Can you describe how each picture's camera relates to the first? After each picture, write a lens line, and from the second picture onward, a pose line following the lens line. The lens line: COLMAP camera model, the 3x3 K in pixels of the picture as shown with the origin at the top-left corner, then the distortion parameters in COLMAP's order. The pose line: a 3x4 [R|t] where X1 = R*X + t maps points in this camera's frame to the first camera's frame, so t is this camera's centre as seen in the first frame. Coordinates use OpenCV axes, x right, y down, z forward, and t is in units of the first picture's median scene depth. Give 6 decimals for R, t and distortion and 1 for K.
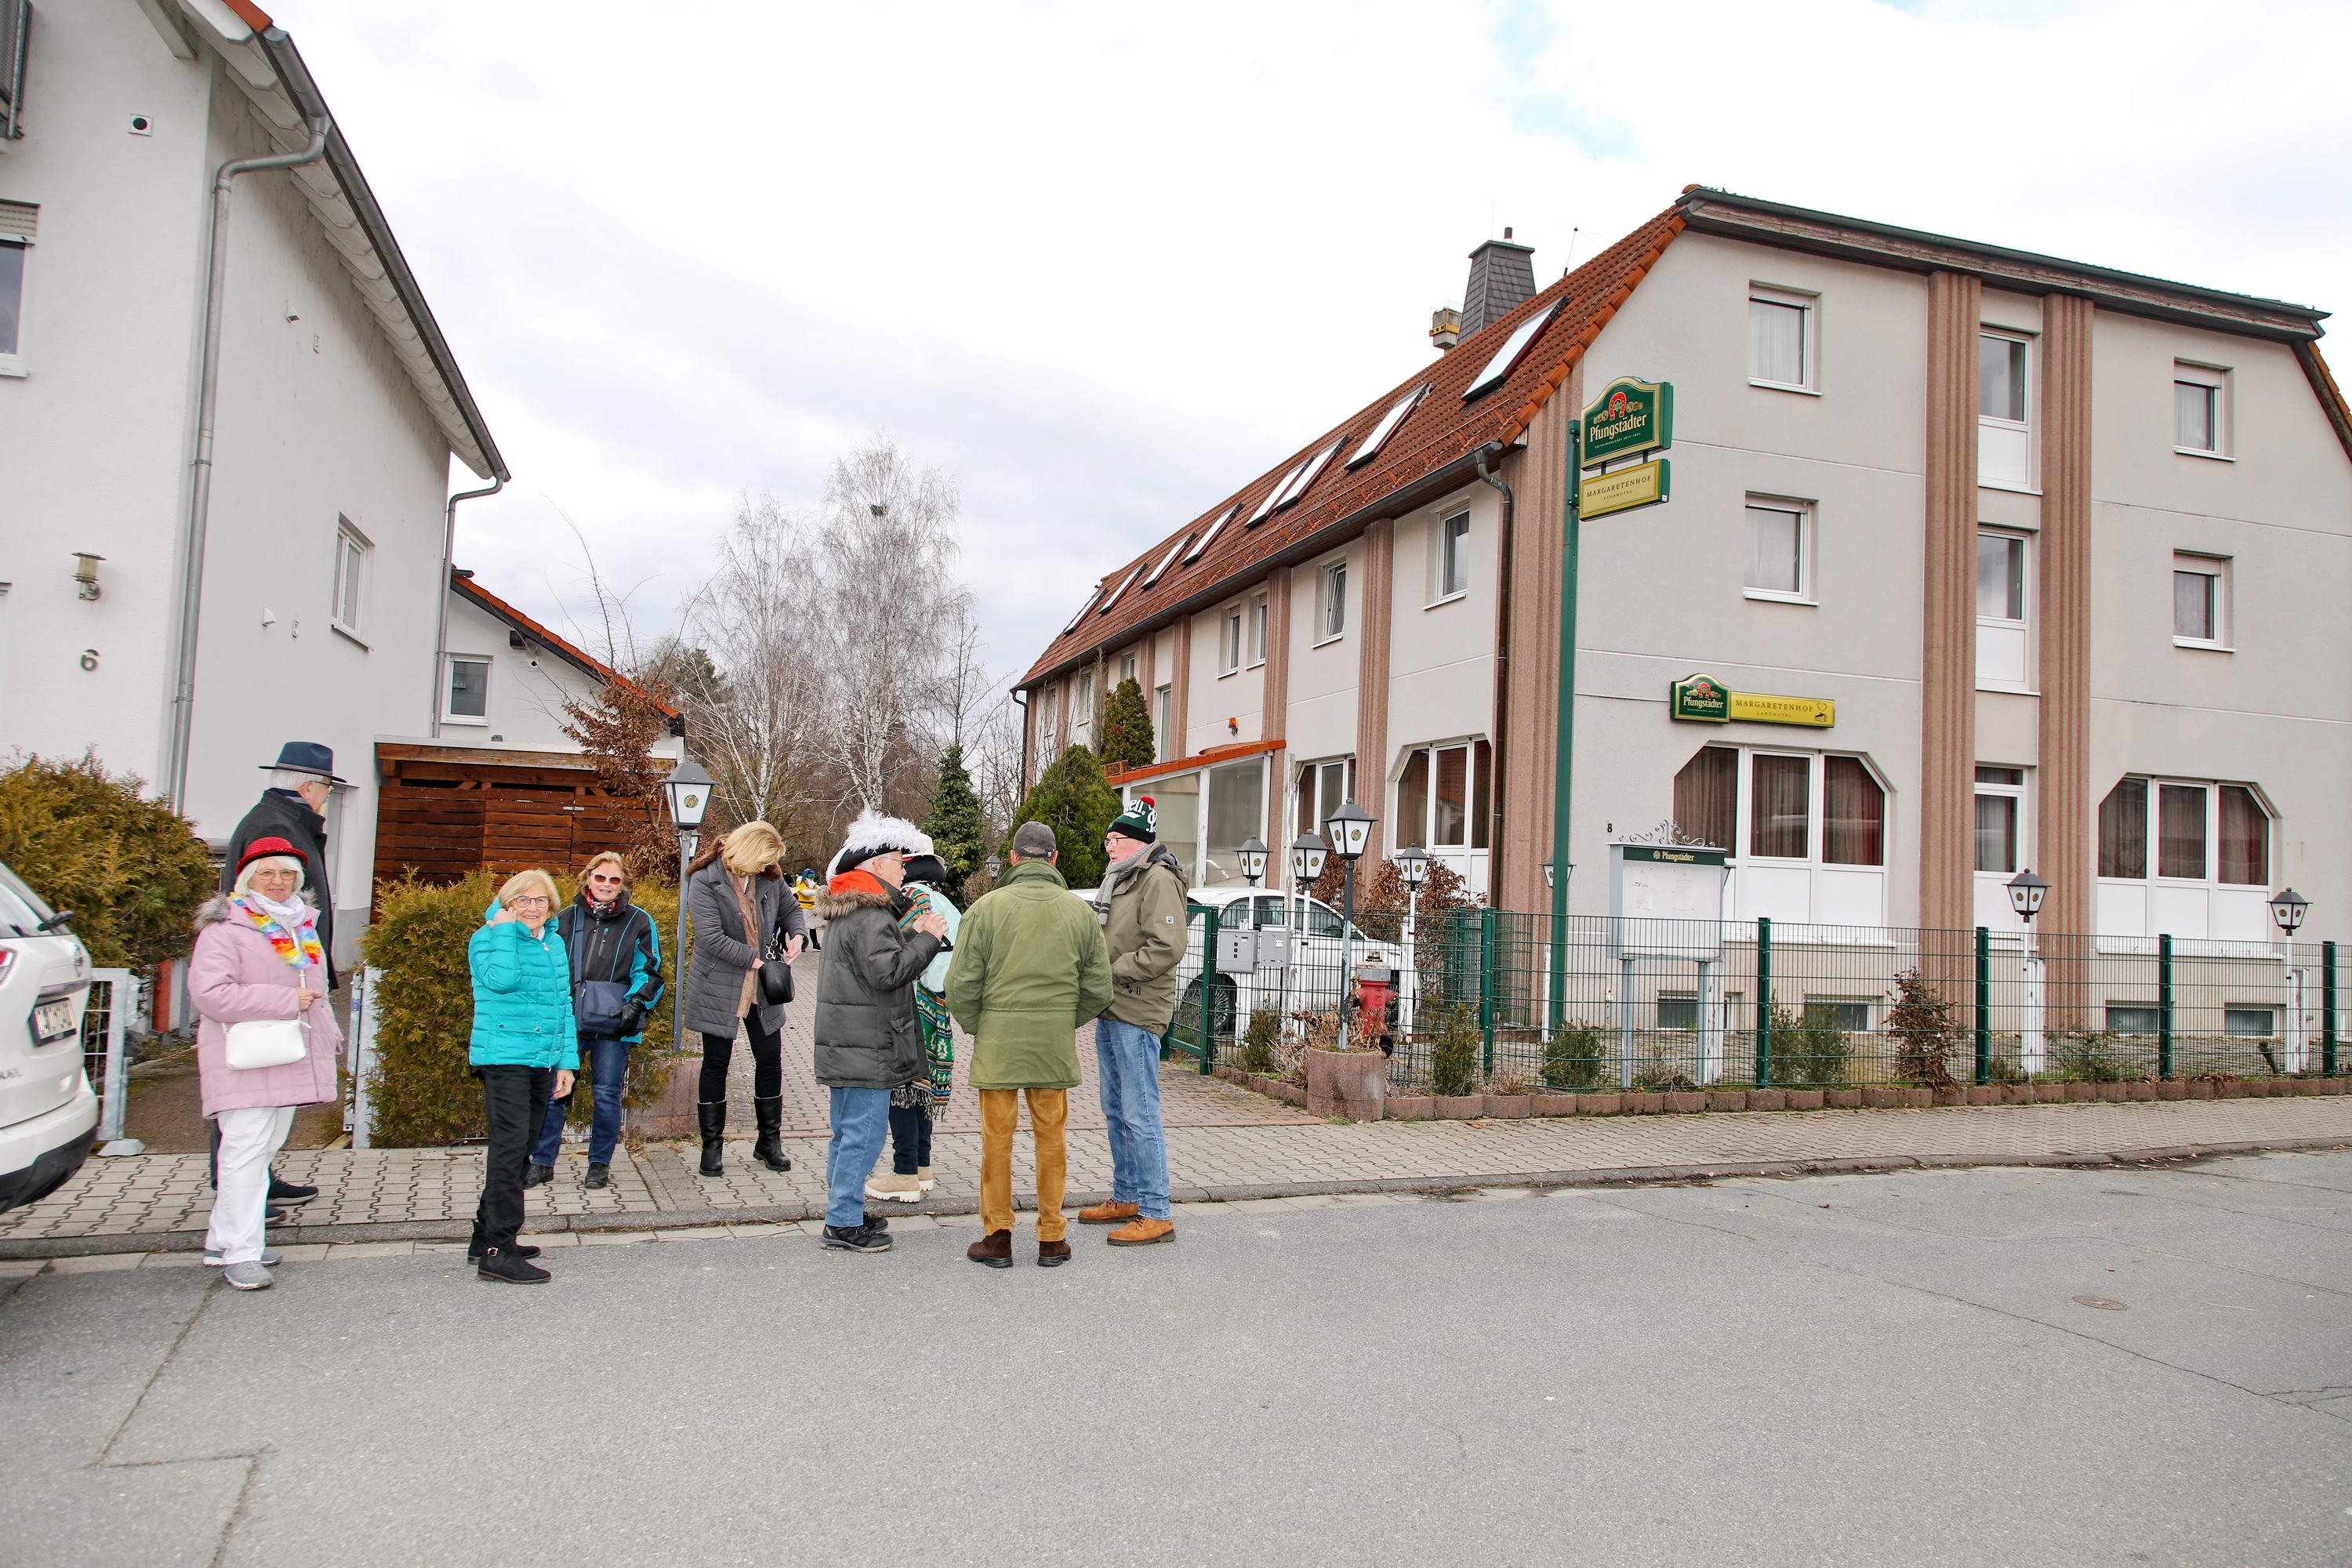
lens RADIAL K [[1596.8, 0, 1176.0], [0, 1596.8, 784.0], [0, 0, 1]] dist [0.022674, -0.001564]
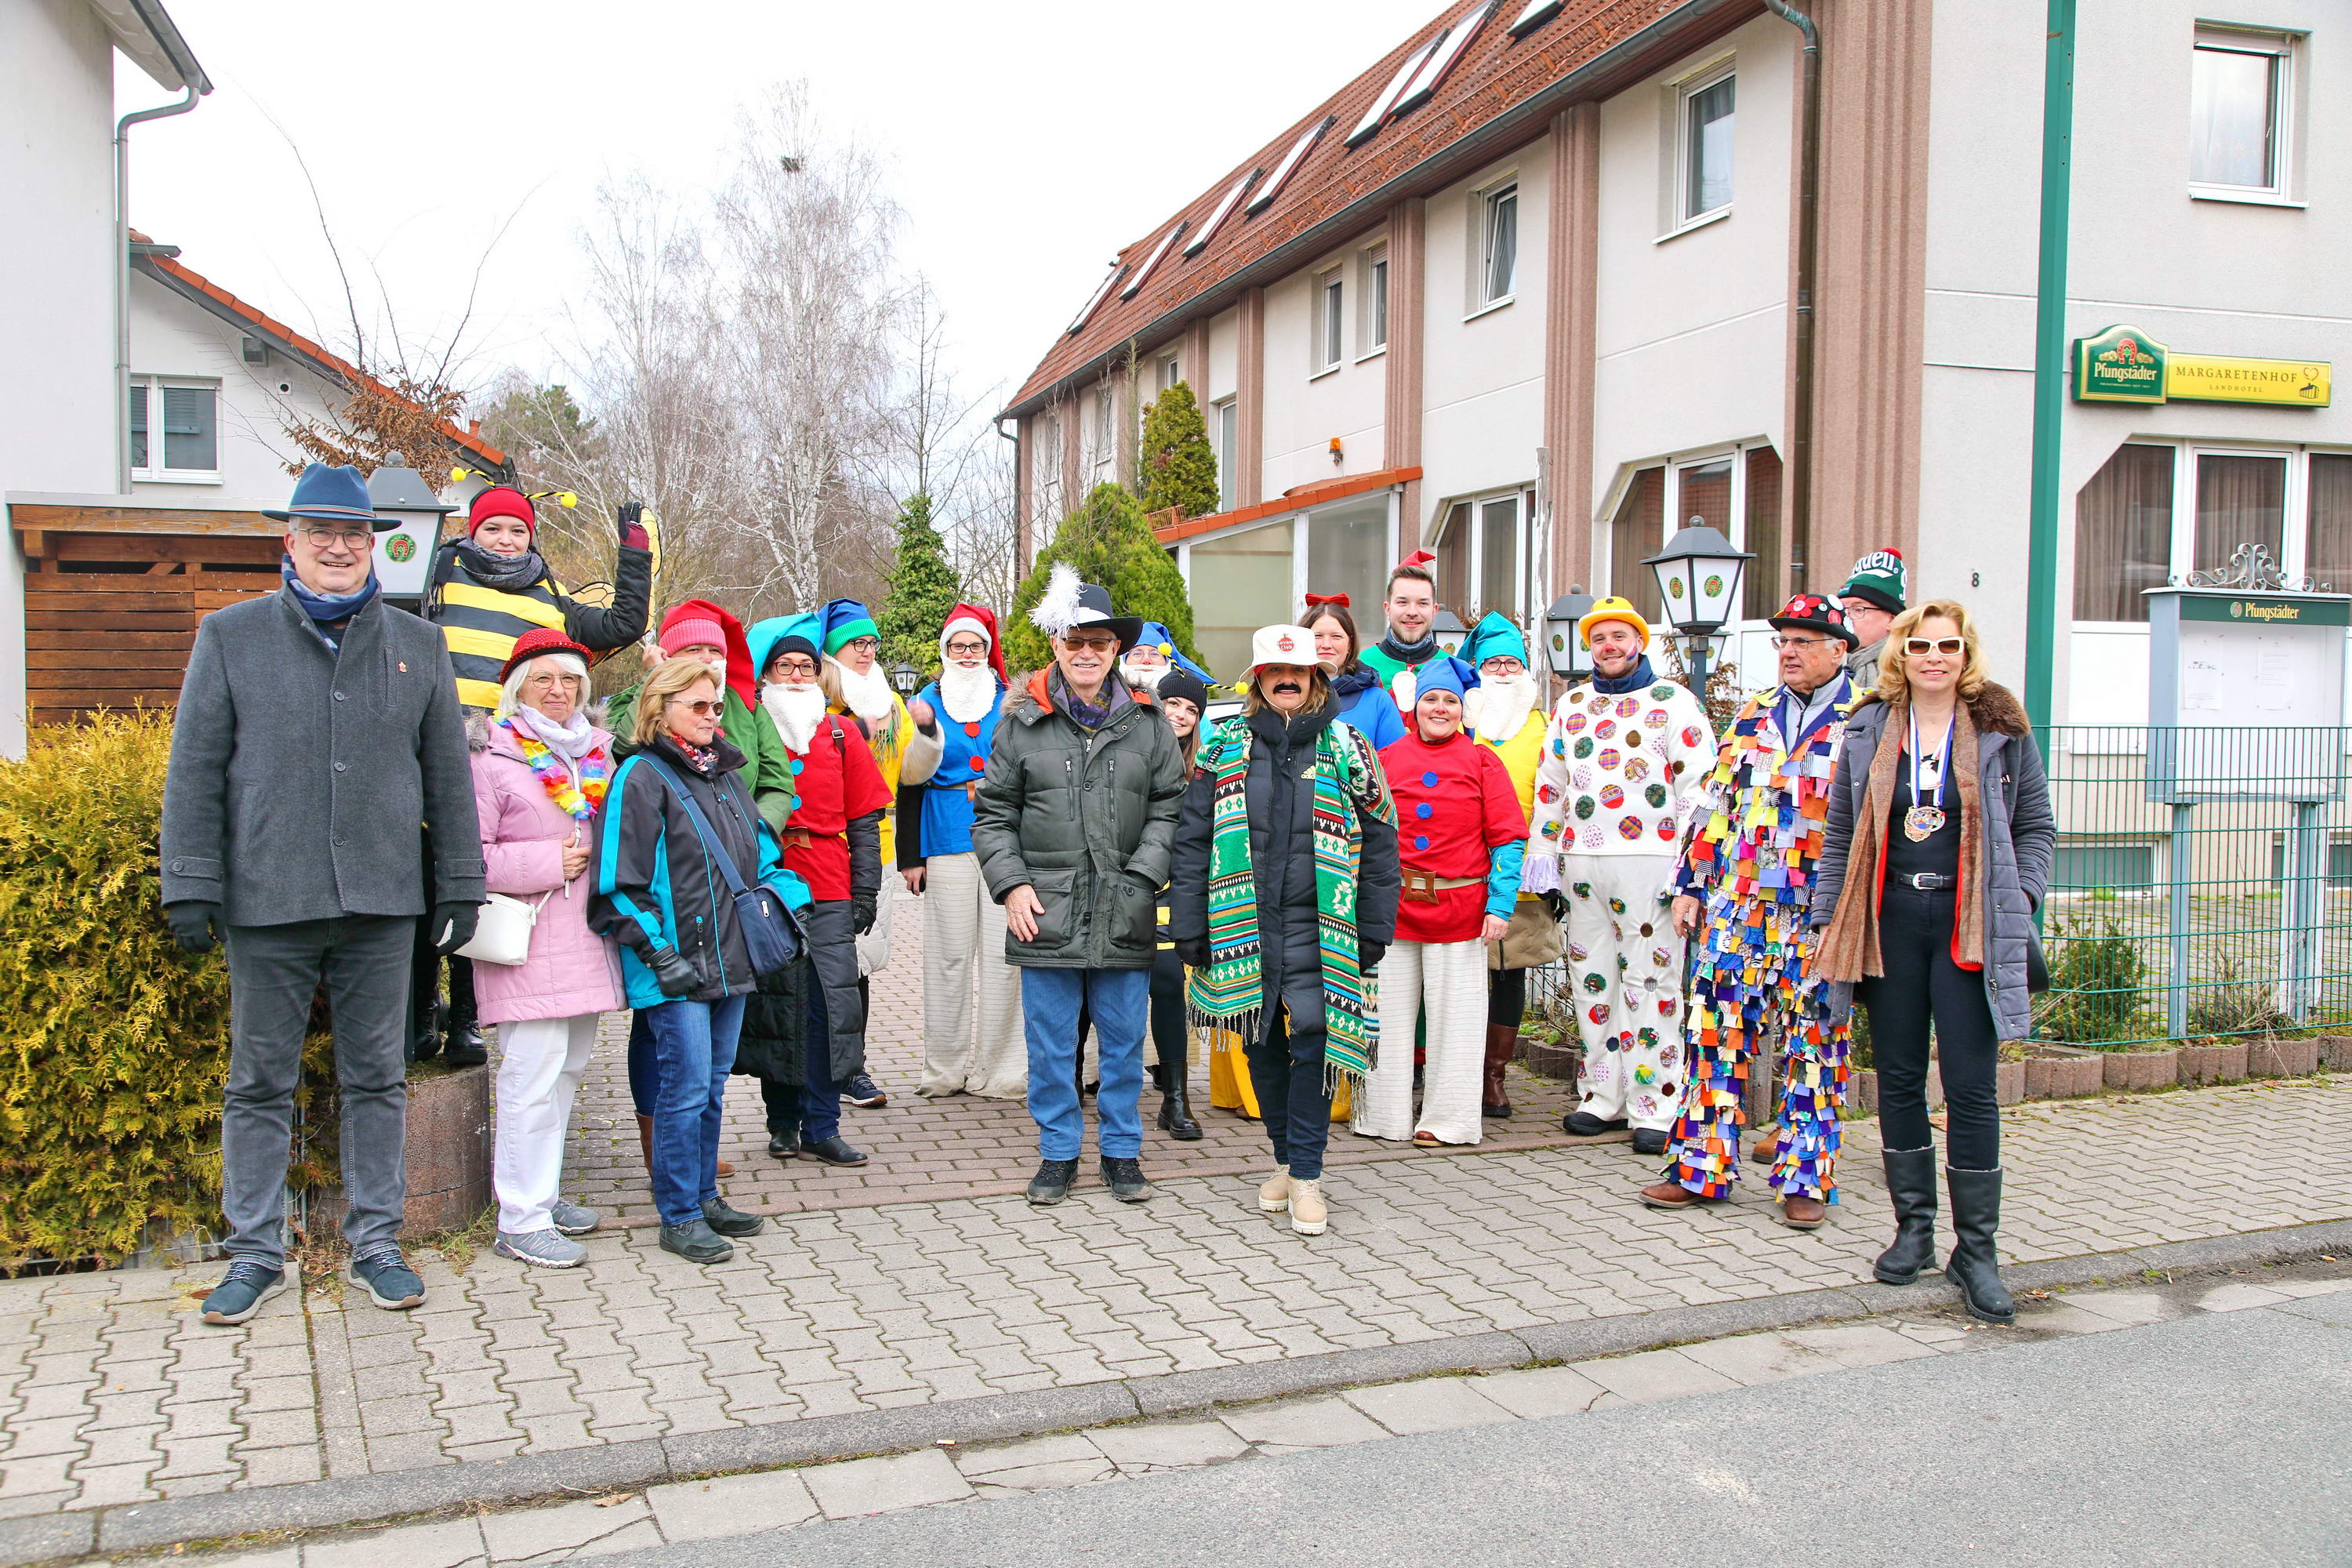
lens RADIAL K [[2114.1, 0, 1176.0], [0, 2114.1, 784.0], [0, 0, 1]] dist [0.002823, 0.018209]
pose [[0.999374, -0.029785, -0.019088, -0.023766], [0.031643, 0.993881, 0.105828, 0.008246], [0.015819, -0.106366, 0.994201, 0.142642]]
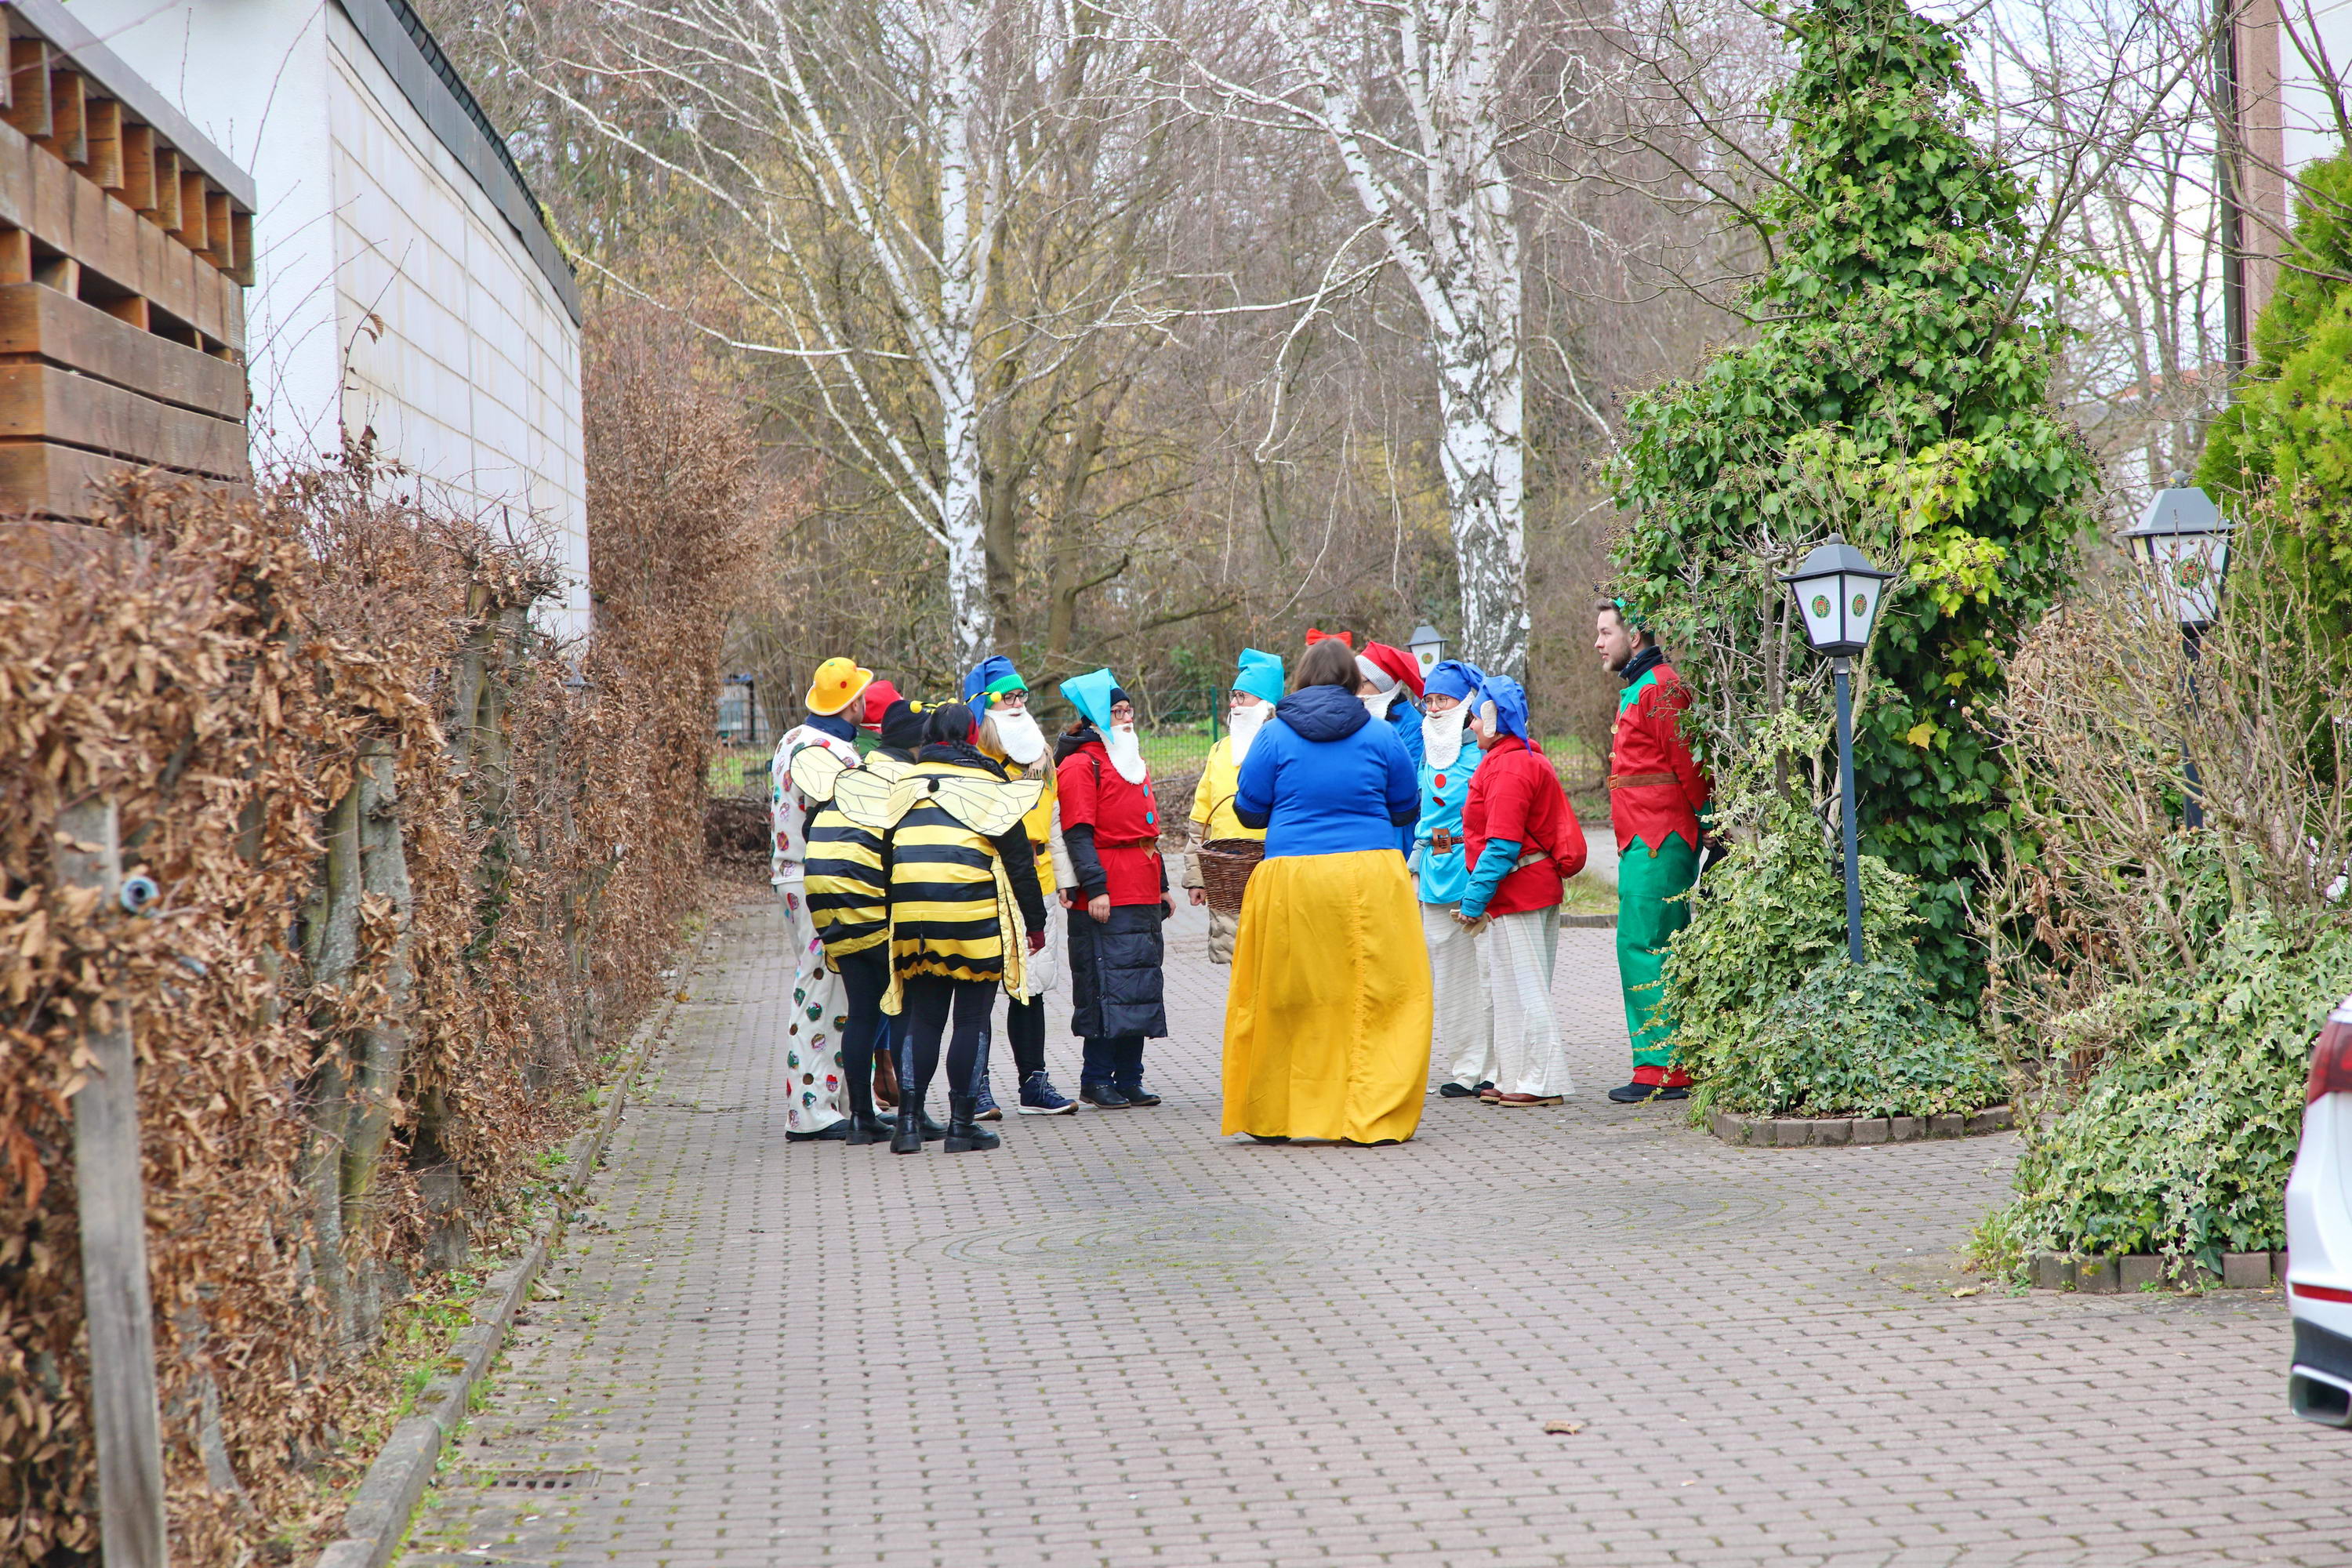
lens RADIAL K [[6775.9, 0, 1176.0], [0, 6775.9, 784.0], [0, 0, 1]] dist [-0.016590, -0.096841]
pose [[0.967588, -0.075581, -0.240958, -0.057159], [0.095032, 0.993001, 0.070135, 0.019809], [0.233971, -0.090760, 0.967998, 0.369095]]
